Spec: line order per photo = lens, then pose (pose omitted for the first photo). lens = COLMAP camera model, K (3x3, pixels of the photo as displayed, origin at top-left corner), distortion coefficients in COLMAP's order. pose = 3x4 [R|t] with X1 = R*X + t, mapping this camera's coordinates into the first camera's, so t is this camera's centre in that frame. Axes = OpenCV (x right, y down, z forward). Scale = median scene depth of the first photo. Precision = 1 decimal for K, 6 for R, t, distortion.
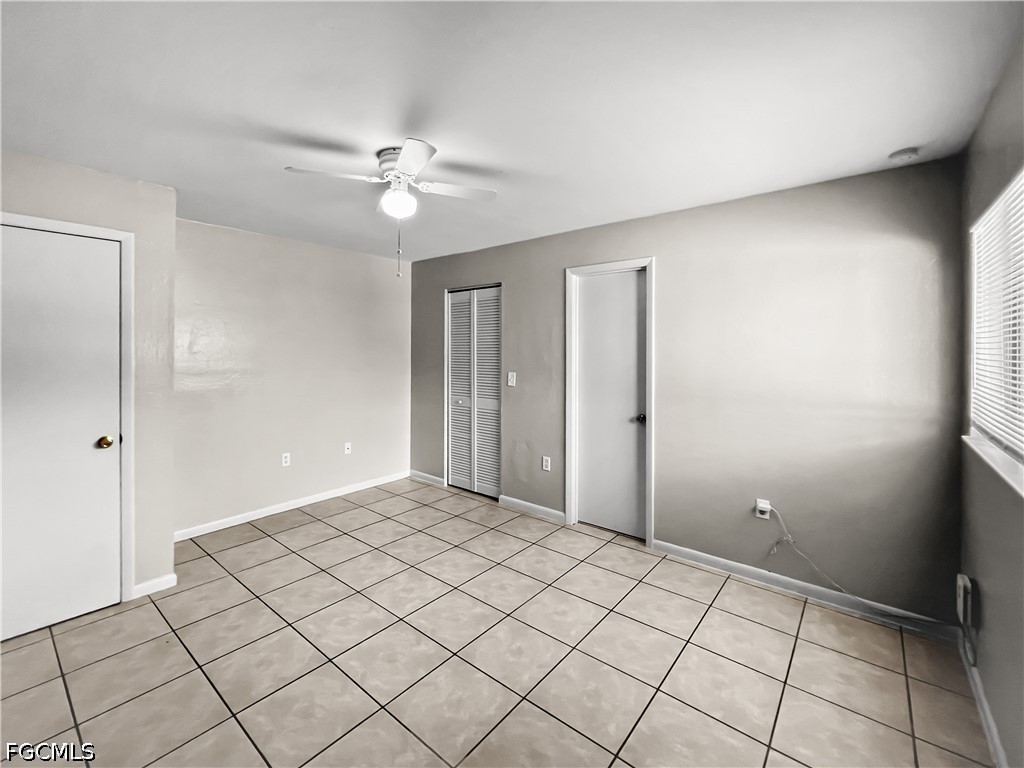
lens RADIAL K [[434.2, 0, 488.9], [0, 434.2, 388.4], [0, 0, 1]] dist [-0.000720, 0.001141]
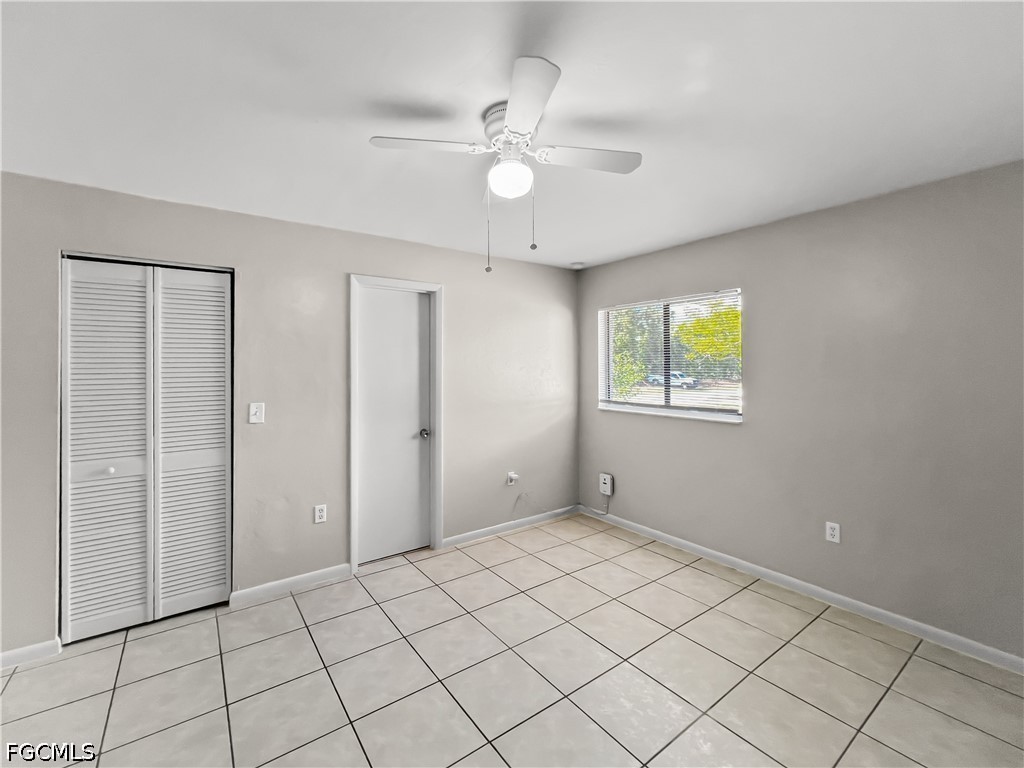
lens RADIAL K [[434.2, 0, 508.5], [0, 434.2, 391.7], [0, 0, 1]] dist [-0.000720, 0.001141]
pose [[0.245635, -0.066993, 0.967045, -0.572583], [0.090041, 0.994873, 0.046049, -0.056693], [-0.965171, 0.075762, 0.250408, 0.492761]]
